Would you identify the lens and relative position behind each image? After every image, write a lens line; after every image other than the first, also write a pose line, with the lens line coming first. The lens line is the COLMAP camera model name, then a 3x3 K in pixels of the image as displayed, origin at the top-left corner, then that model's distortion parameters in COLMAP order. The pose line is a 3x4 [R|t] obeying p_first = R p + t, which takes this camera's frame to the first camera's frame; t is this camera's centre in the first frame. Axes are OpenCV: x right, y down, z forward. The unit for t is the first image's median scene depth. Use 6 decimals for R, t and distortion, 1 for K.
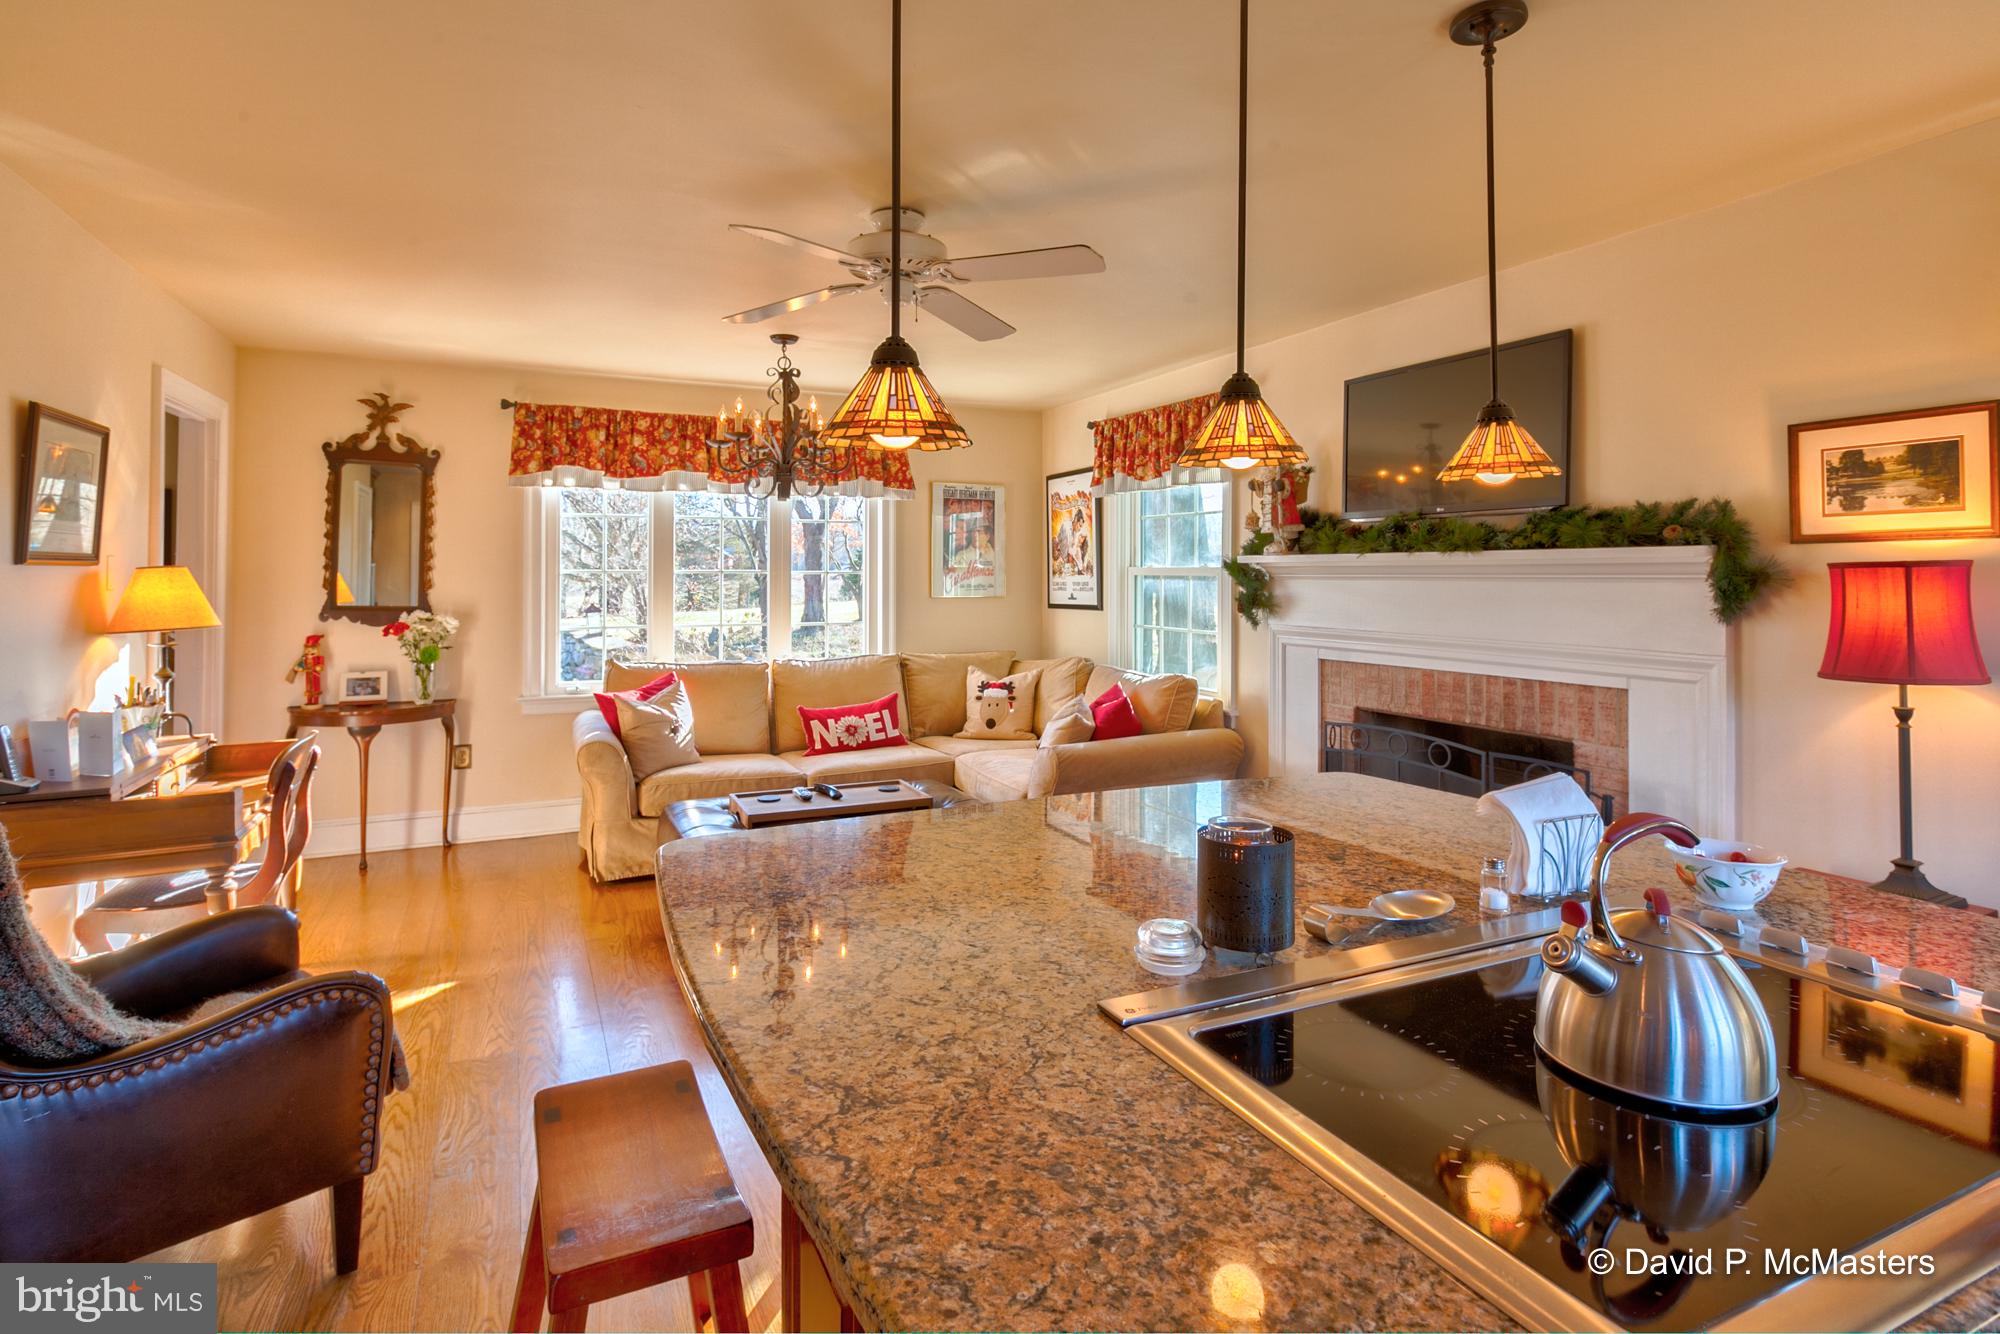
lens RADIAL K [[1011.3, 0, 999.0], [0, 1011.3, 567.0], [0, 0, 1]] dist [0.000637, 0.000088]
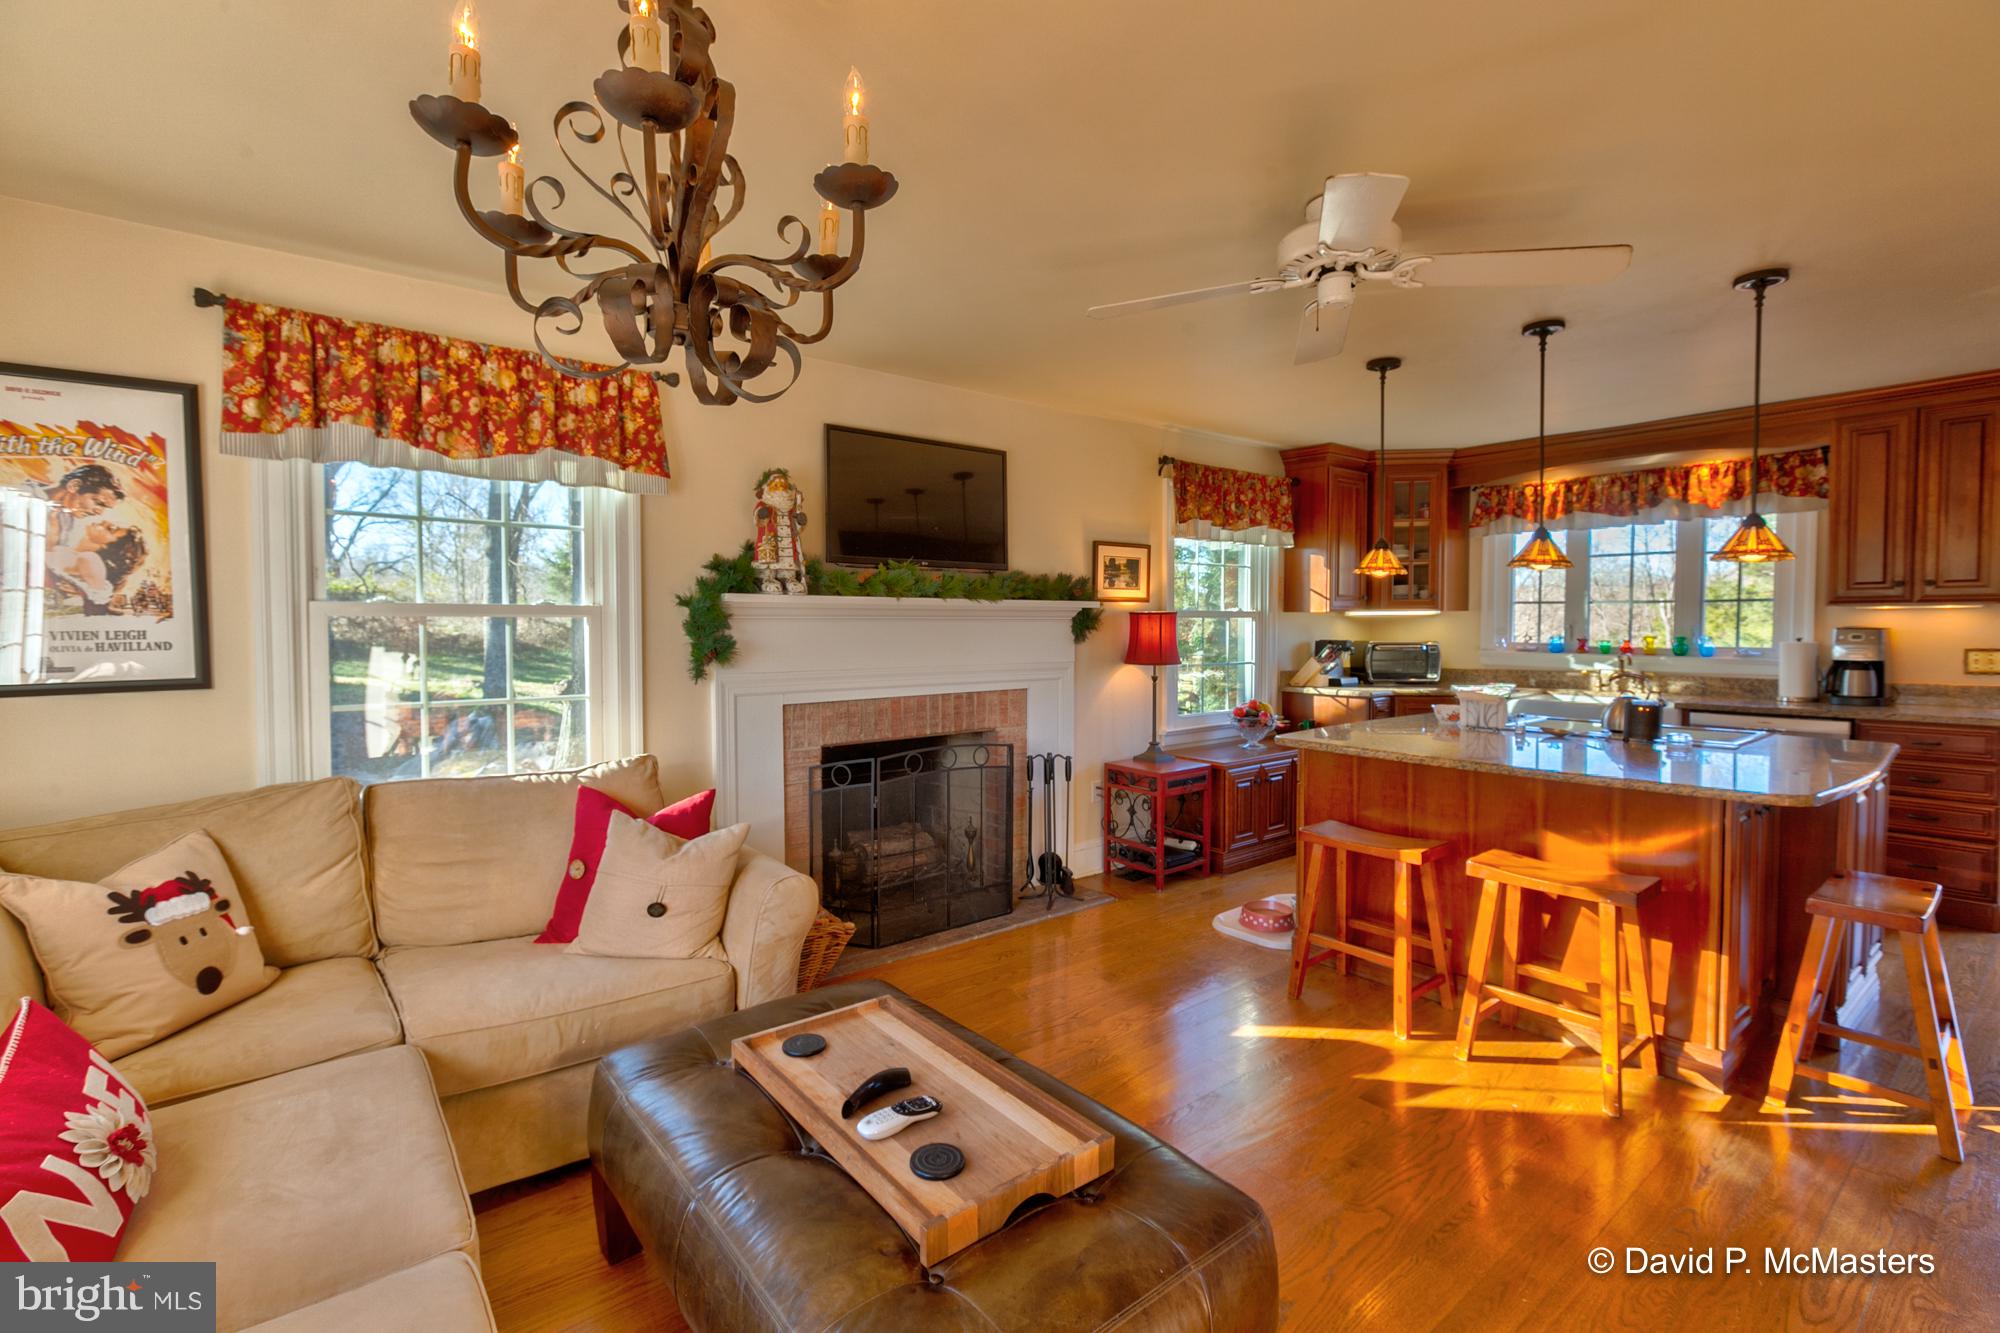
lens RADIAL K [[885.9, 0, 999.9], [0, 885.9, 650.2], [0, 0, 1]] dist [-0.001701, -0.000221]
pose [[-0.222335, -0.032445, 0.974430, -0.573799], [-0.007192, 0.999474, 0.031638, 0.012014], [-0.974944, 0.000026, -0.222452, 1.050328]]
